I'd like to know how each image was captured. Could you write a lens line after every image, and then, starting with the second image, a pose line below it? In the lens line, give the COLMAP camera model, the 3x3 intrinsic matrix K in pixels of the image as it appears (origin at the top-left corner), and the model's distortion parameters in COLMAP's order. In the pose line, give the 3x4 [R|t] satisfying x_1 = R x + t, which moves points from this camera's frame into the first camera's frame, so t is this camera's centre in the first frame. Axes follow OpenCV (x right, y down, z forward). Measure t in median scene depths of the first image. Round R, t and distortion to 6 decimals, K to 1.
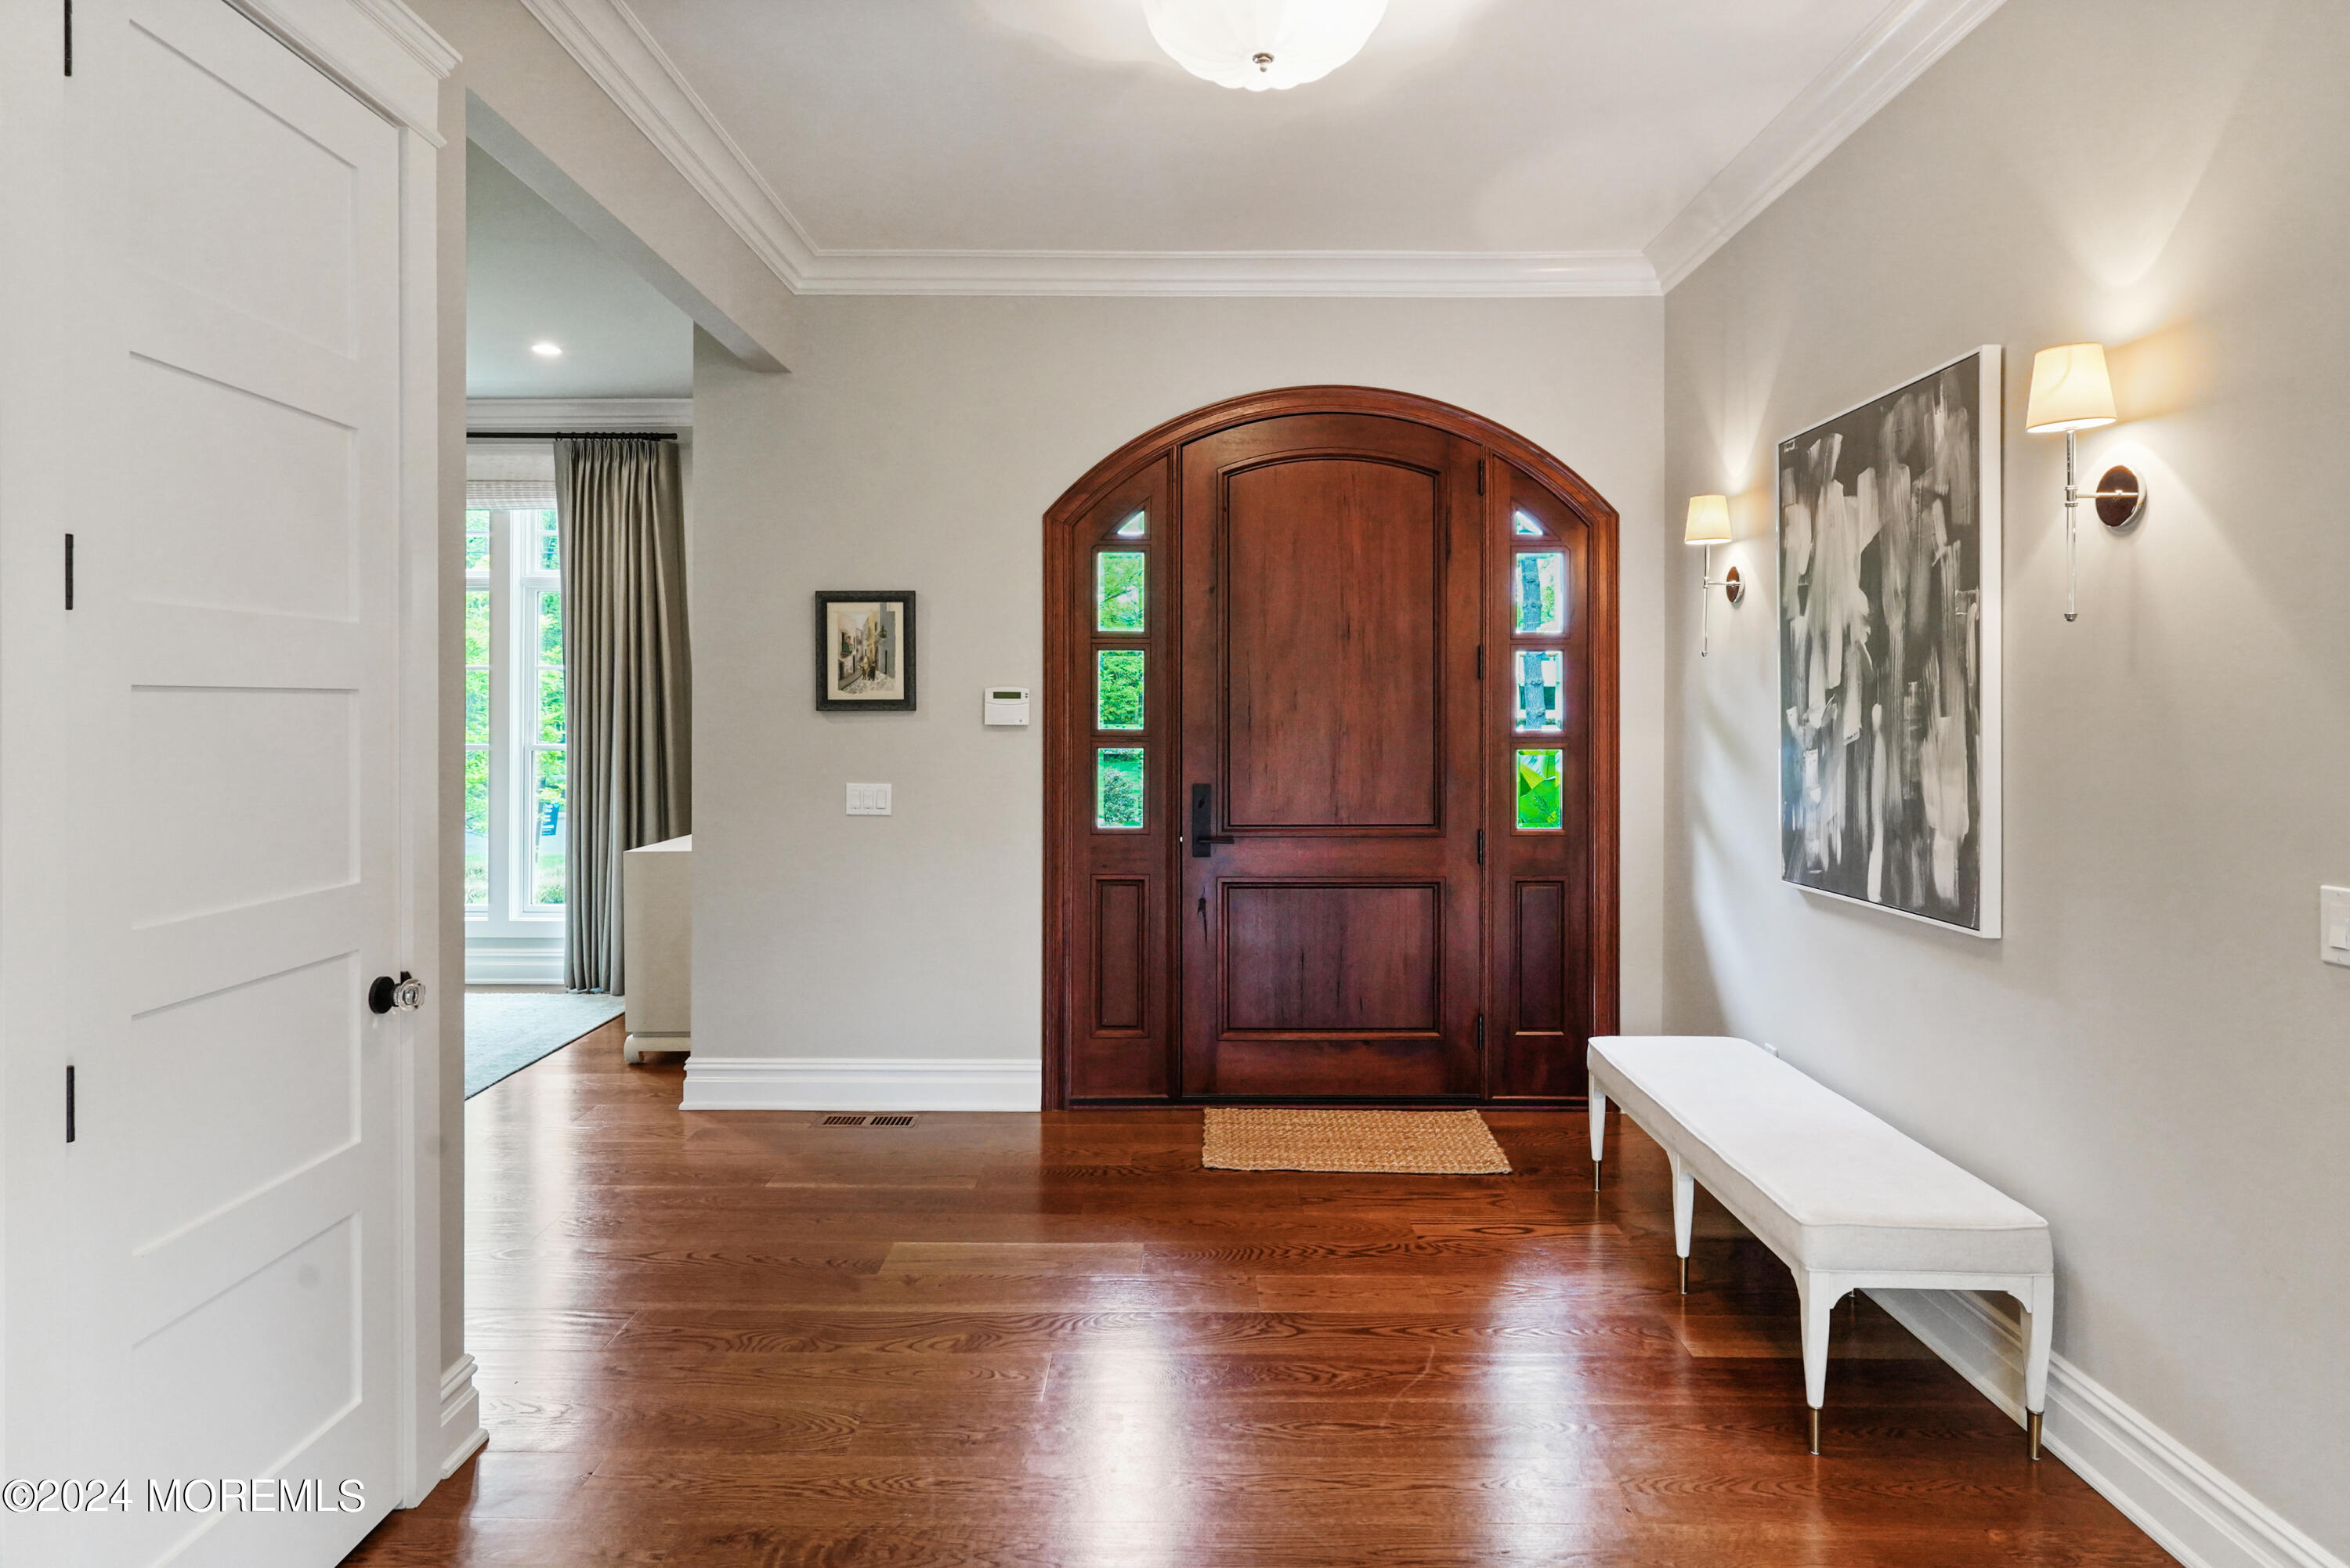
lens RADIAL K [[1305.0, 0, 1162.3], [0, 1305.0, 702.7], [0, 0, 1]] dist [-0.007609, -0.000554]
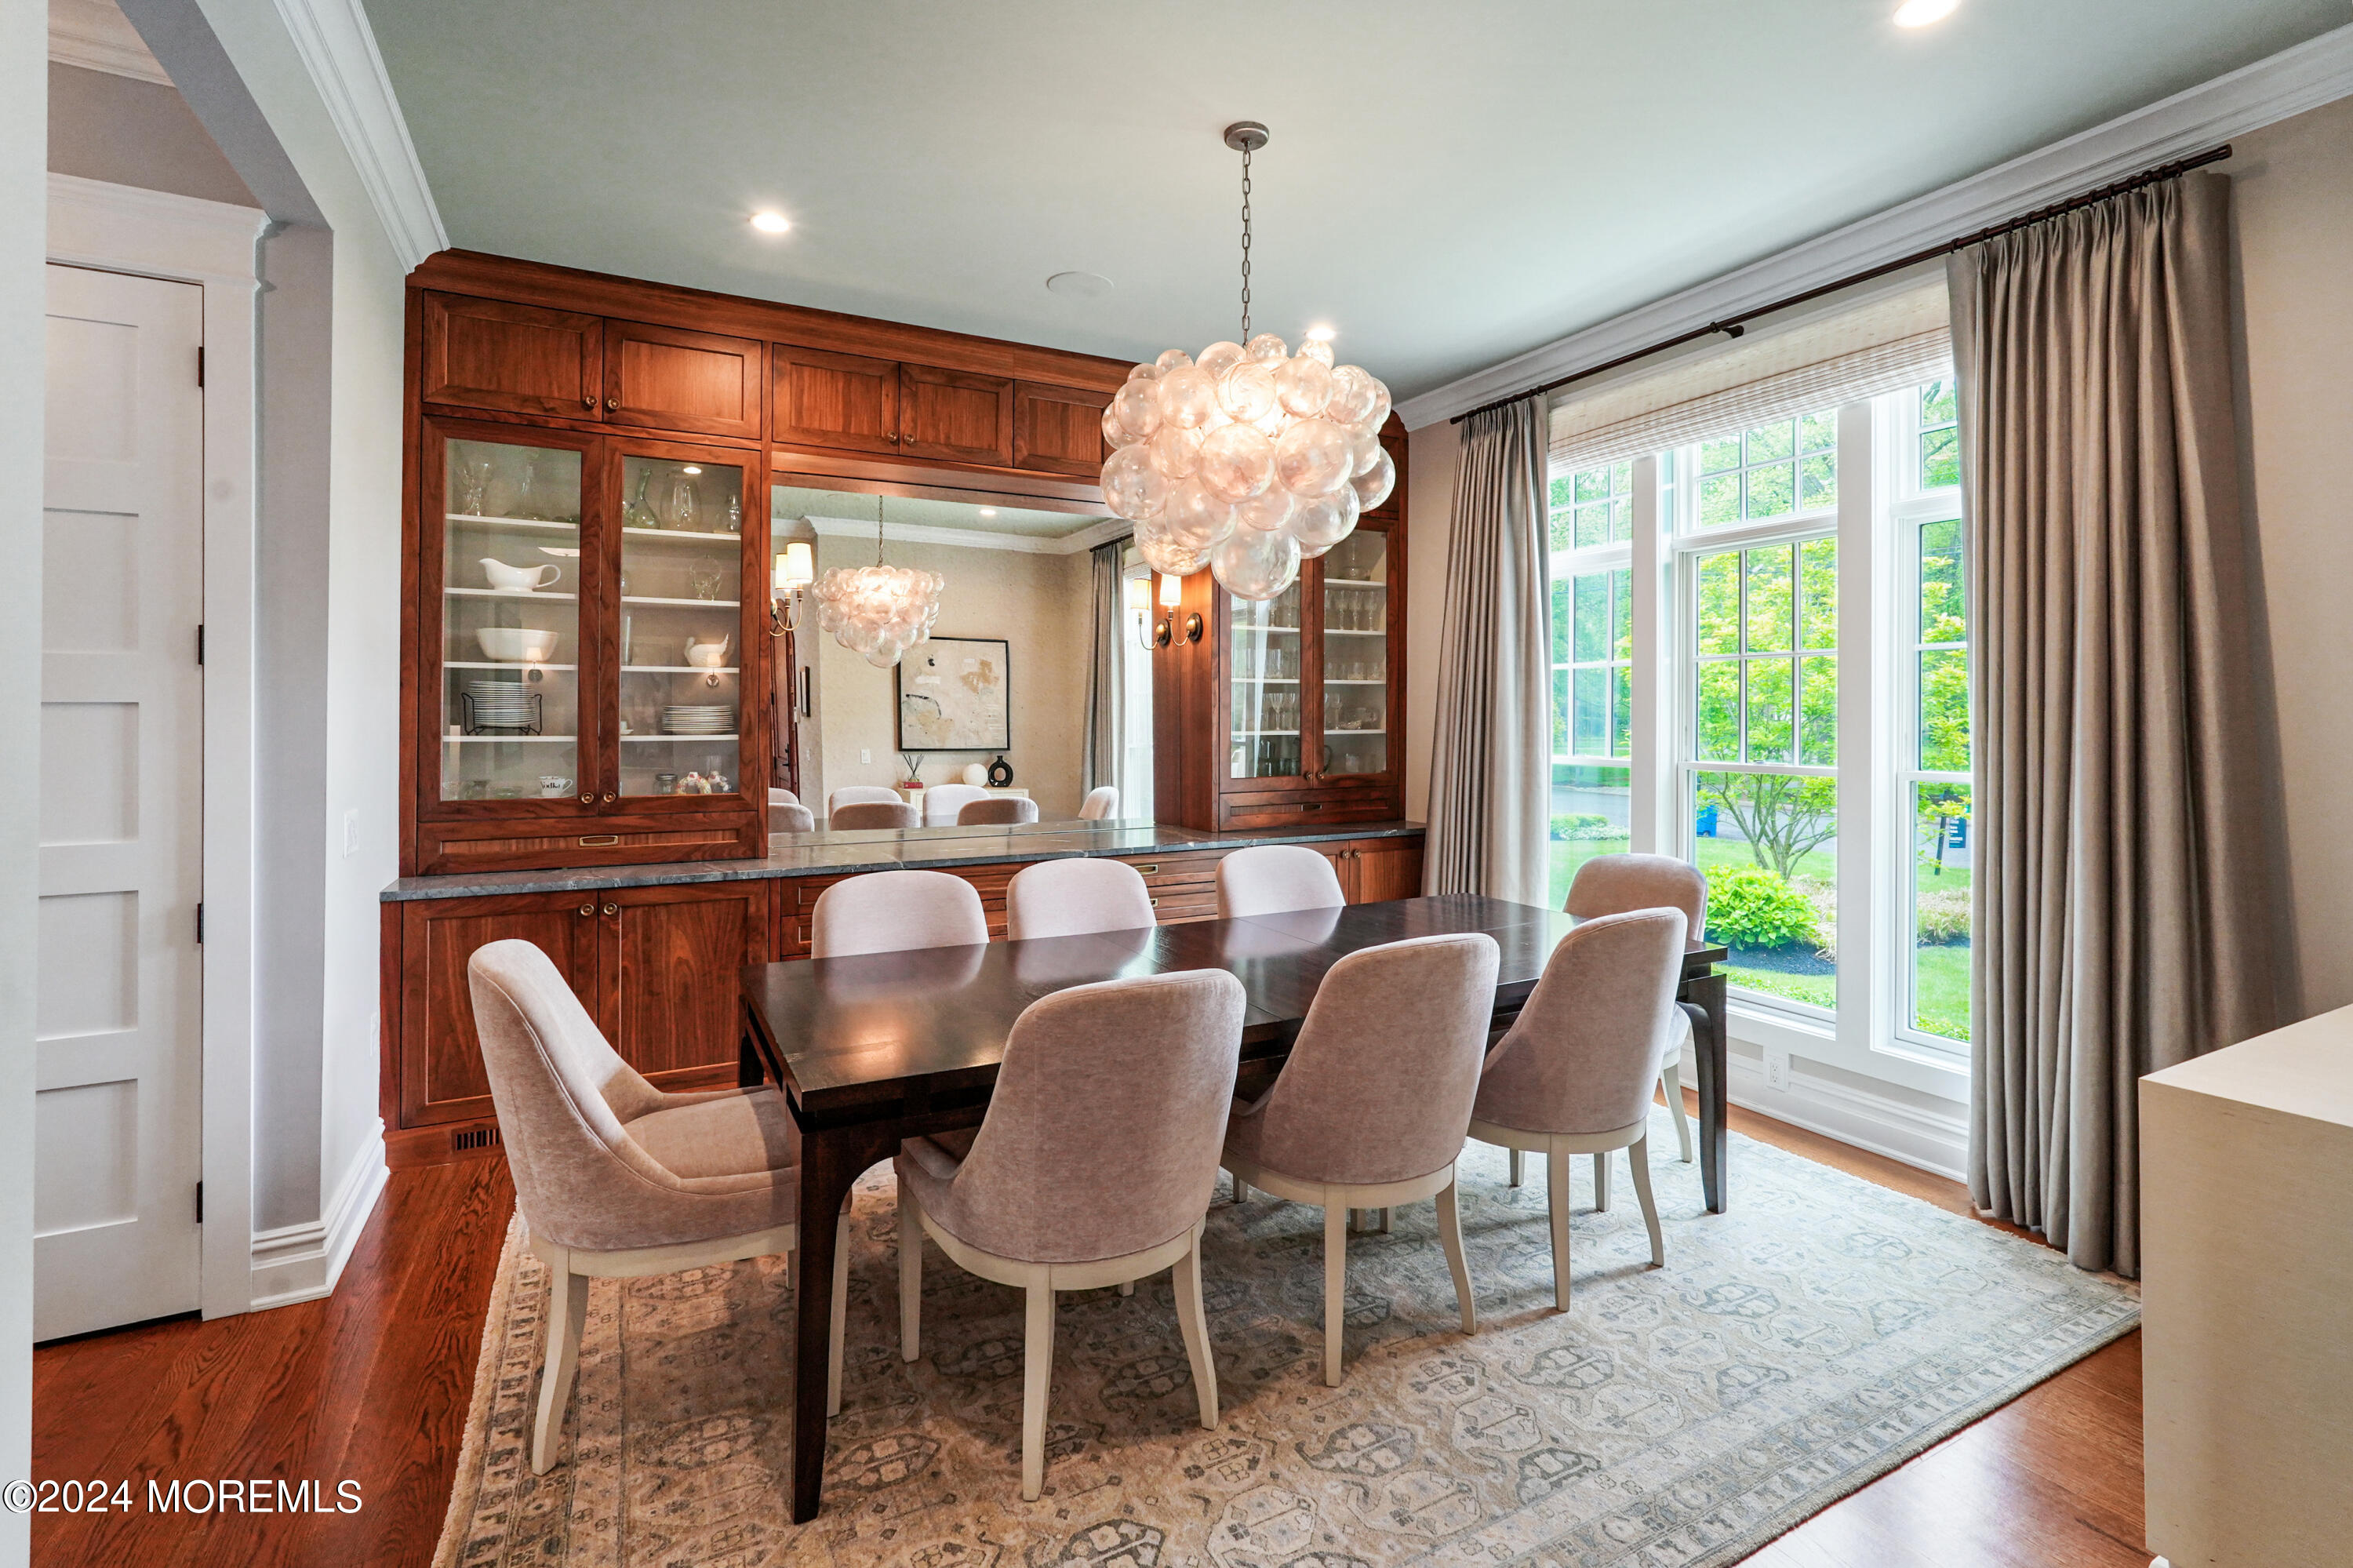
lens RADIAL K [[1068.5, 0, 1173.8], [0, 1068.5, 702.2], [0, 0, 1]] dist [-0.001876, 0.000107]
pose [[0.476650, -0.003741, -0.879085, -0.210822], [-0.000128, 0.999991, -0.004325, 0.001386], [0.879093, 0.002174, 0.476645, 0.464158]]
